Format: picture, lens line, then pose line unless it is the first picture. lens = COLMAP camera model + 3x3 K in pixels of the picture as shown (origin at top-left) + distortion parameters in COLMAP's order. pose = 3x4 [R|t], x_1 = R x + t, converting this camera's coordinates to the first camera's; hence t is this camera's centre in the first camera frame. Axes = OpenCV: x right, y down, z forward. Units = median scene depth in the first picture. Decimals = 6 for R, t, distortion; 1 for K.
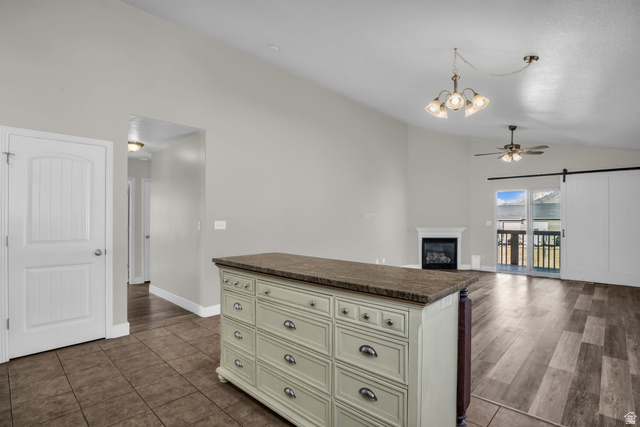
lens RADIAL K [[315.2, 0, 320.0], [0, 315.2, 213.5], [0, 0, 1]] dist [-0.044753, 0.014356]
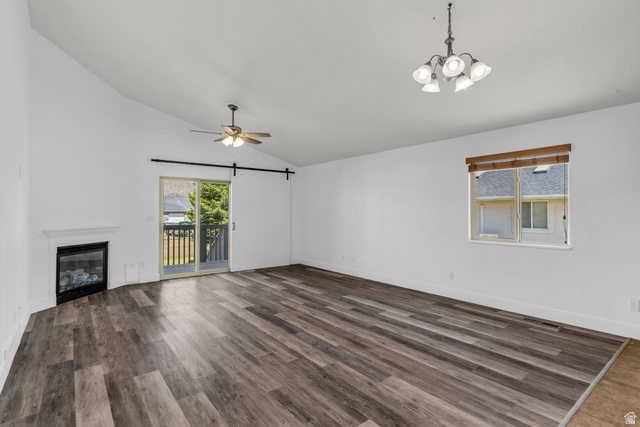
lens RADIAL K [[318.7, 0, 322.5], [0, 318.7, 200.6], [0, 0, 1]] dist [0.001215, 0.000709]
pose [[0.140355, 0.034337, 0.989506, -0.518265], [-0.014802, 0.999360, -0.032579, 0.024131], [-0.989991, -0.010074, 0.140773, 1.448656]]
